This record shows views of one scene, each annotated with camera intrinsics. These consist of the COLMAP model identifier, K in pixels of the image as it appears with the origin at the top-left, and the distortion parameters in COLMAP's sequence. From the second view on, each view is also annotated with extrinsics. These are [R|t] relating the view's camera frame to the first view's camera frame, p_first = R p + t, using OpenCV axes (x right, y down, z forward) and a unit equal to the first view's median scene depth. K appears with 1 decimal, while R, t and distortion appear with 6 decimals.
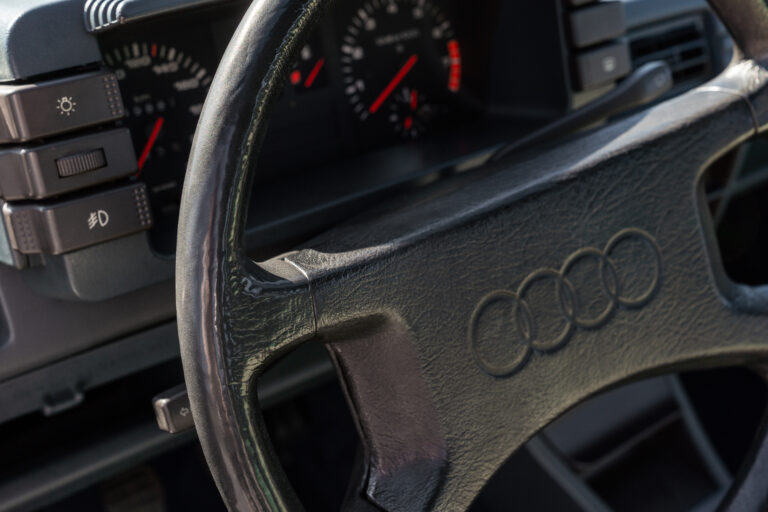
lens RADIAL K [[1000.5, 0, 384.0], [0, 1000.5, 256.0], [0, 0, 1]] dist [0.034301, -0.004135]
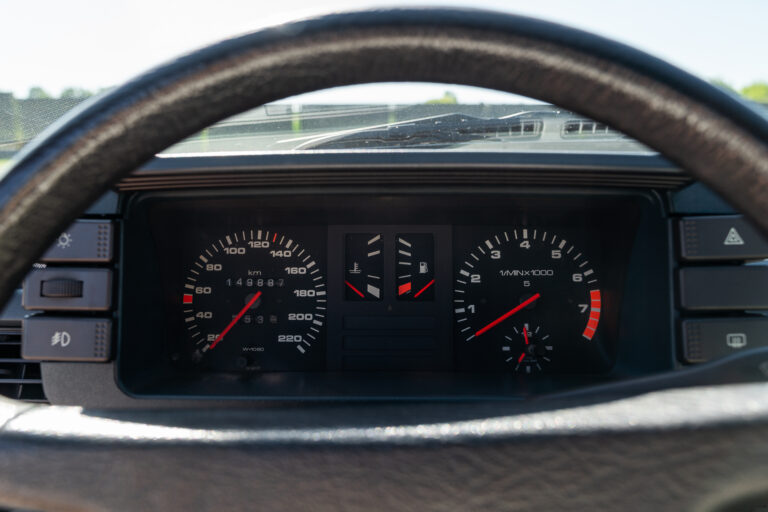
lens RADIAL K [[625.2, 0, 364.2], [0, 625.2, 256.2], [0, 0, 1]] dist [-0.008128, -0.000987]
pose [[0.764206, 0.138402, -0.629947, 0.333759], [-0.307714, 0.936616, -0.167518, -0.089155], [0.566834, 0.321862, 0.758356, 0.486901]]
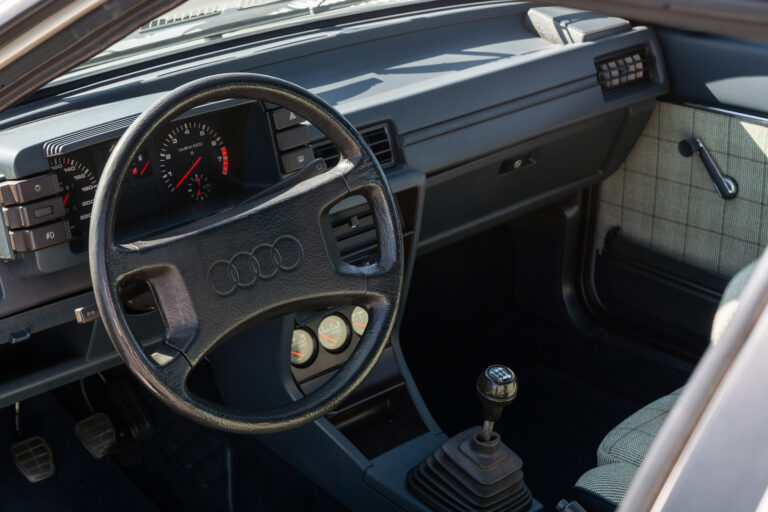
lens RADIAL K [[1386.0, 0, 384.0], [0, 1386.0, 256.0], [0, 0, 1]] dist [-0.145026, 0.113384]
pose [[0.996507, -0.032490, 0.076930, 0.192641], [0.039746, 0.994708, -0.094744, 0.272336], [-0.073445, 0.097470, 0.992525, -1.765392]]
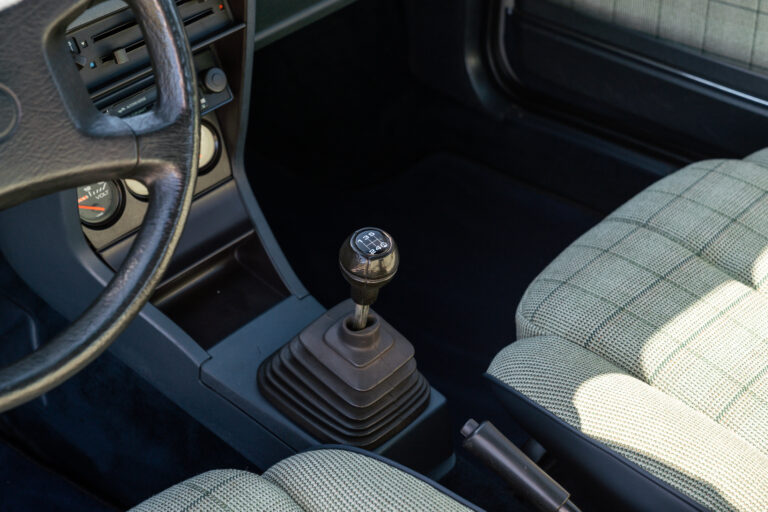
lens RADIAL K [[1246.1, 0, 421.0], [0, 1246.1, 257.3], [0, 0, 1]] dist [0.023388, -0.178982]
pose [[0.983524, -0.115314, 0.139222, 0.478002], [0.096669, 0.986257, 0.133985, 0.029955], [-0.152759, -0.118319, 0.981155, -0.618997]]
